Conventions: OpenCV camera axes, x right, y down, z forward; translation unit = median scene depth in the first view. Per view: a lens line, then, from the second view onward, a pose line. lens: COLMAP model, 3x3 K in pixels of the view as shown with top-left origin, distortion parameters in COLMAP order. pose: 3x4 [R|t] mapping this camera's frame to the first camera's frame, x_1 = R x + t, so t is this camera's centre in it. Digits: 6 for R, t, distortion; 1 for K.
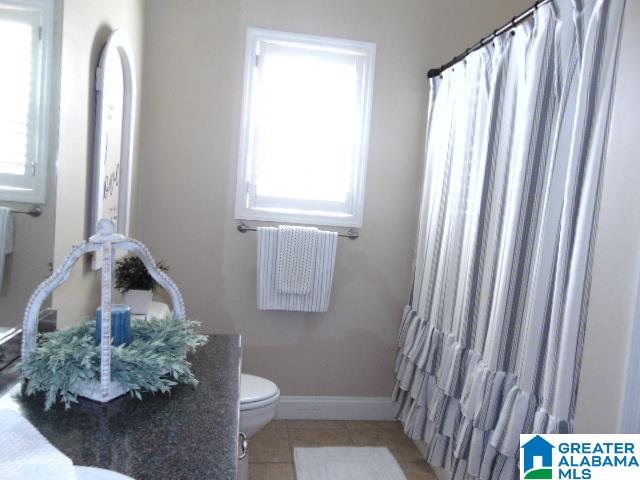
lens RADIAL K [[483.5, 0, 318.7], [0, 483.5, 240.3], [0, 0, 1]] dist [-0.022178, 0.060980]
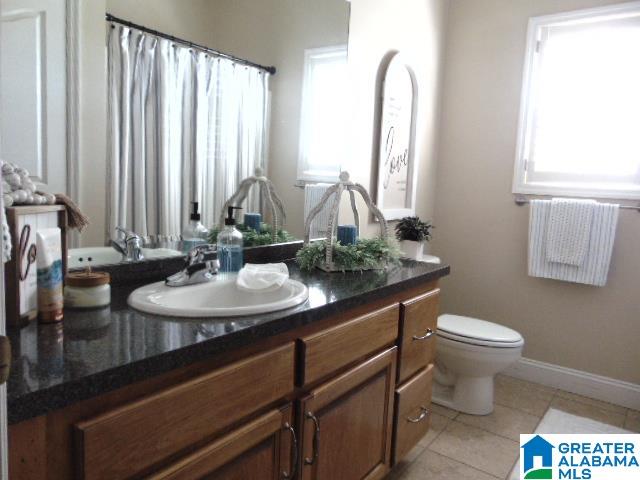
lens RADIAL K [[483.5, 0, 320.7], [0, 483.5, 240.0], [0, 0, 1]] dist [-0.022178, 0.060980]
pose [[0.726965, 0.041209, -0.685437, 0.276751], [-0.050401, 0.998707, 0.006589, 0.079006], [0.684822, 0.029757, 0.728102, -0.112176]]
